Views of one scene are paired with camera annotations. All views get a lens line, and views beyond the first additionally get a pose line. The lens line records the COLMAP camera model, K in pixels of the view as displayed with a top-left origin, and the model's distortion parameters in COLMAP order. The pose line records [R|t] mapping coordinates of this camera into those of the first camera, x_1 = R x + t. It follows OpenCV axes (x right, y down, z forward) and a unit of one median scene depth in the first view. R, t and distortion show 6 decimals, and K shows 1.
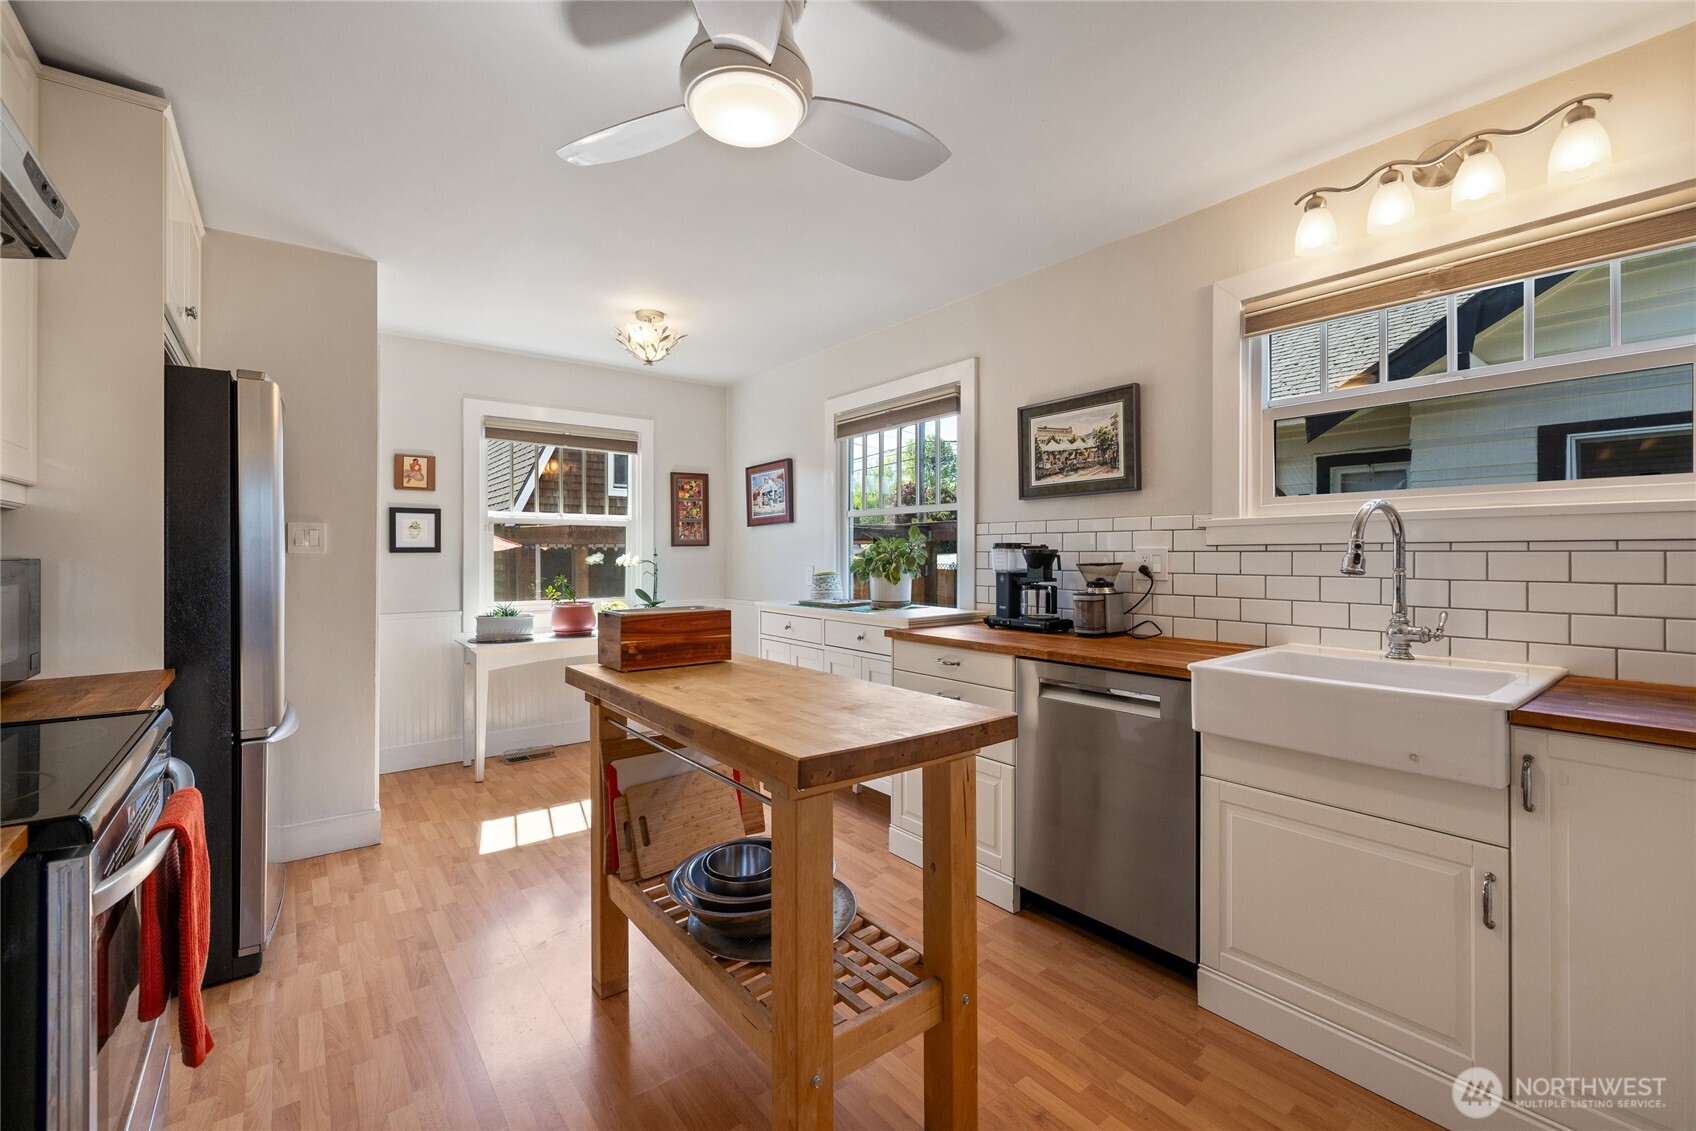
lens RADIAL K [[710.8, 0, 831.8], [0, 710.8, 553.6], [0, 0, 1]] dist [0.000493, 0.000013]
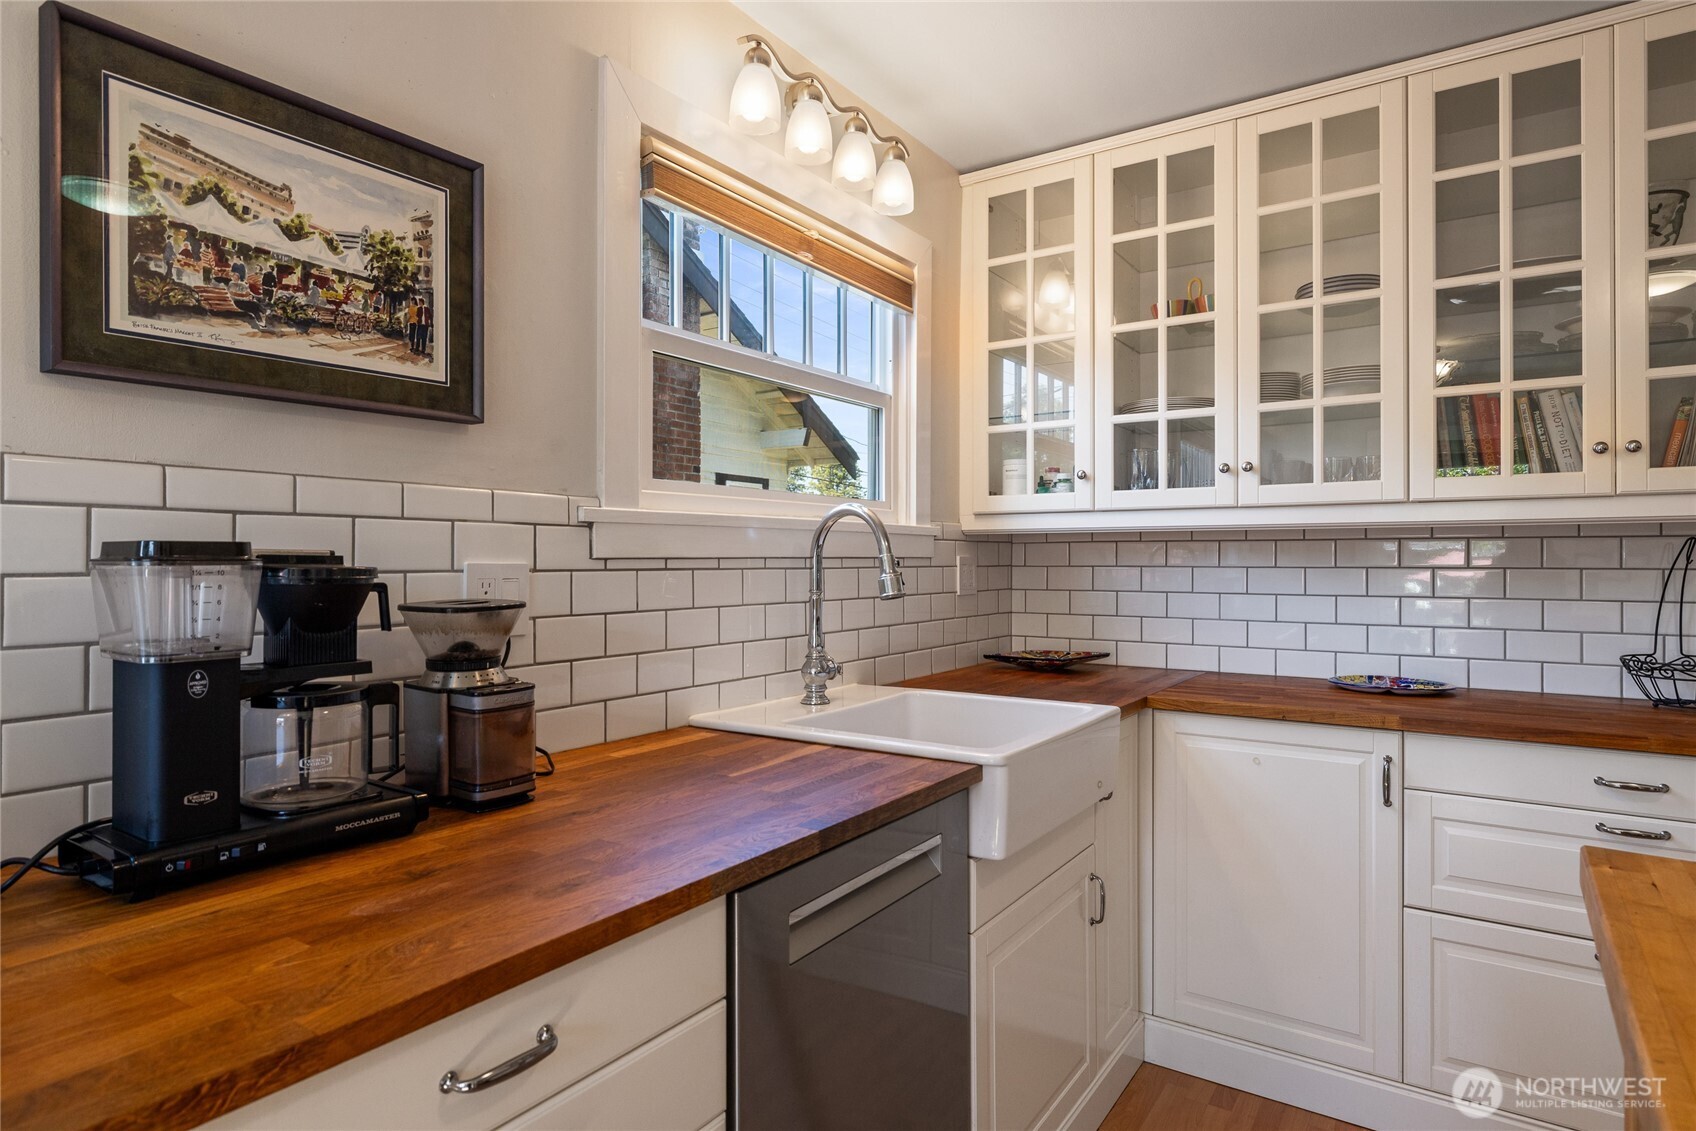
lens RADIAL K [[948.0, 0, 837.1], [0, 948.0, 557.5], [0, 0, 1]] dist [-0.000292, 0.000470]
pose [[-0.312702, 0.003742, 0.949844, -0.149431], [0.000553, 0.999993, -0.003758, -0.008141], [-0.949851, -0.000650, -0.312701, 0.899549]]
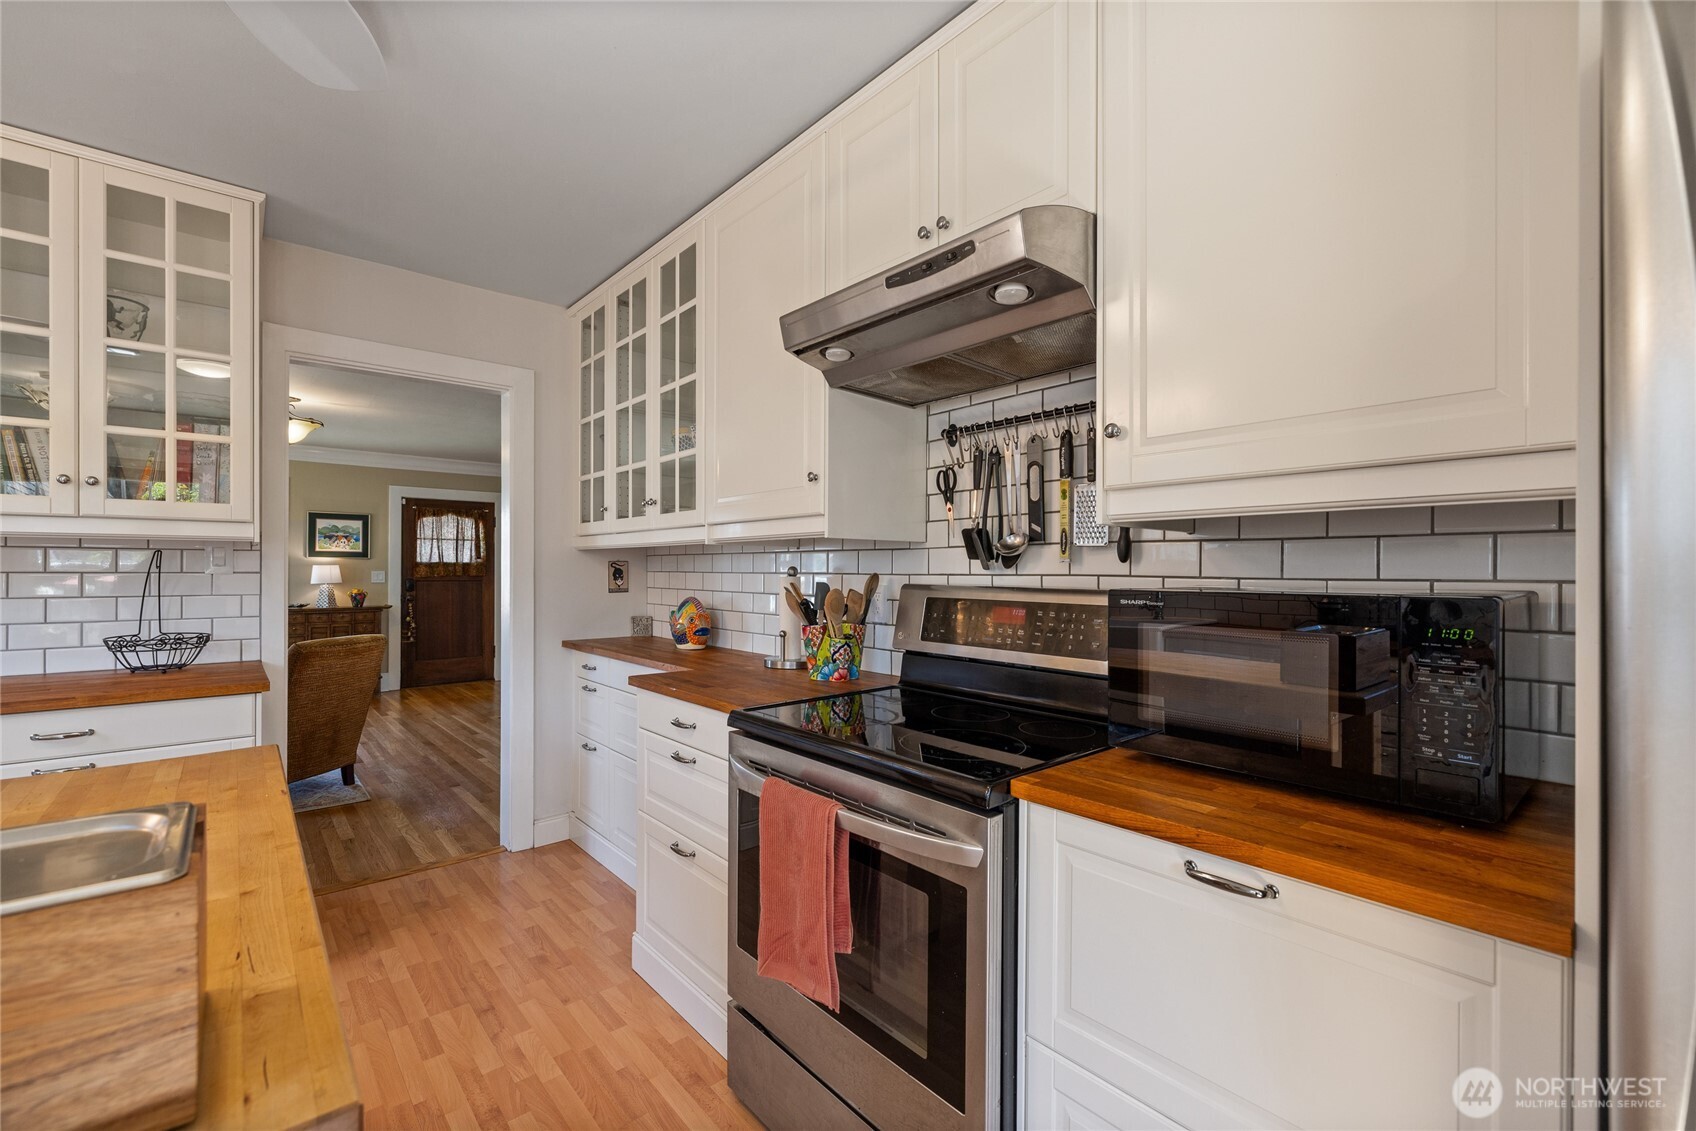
lens RADIAL K [[711.3, 0, 838.9], [0, 711.3, 573.0], [0, 0, 1]] dist [-0.000321, 0.000166]
pose [[-0.998267, -0.003086, -0.058764, -0.362062], [-0.003439, 0.999977, 0.005919, -0.008187], [0.058744, 0.006111, -0.998254, 0.867484]]
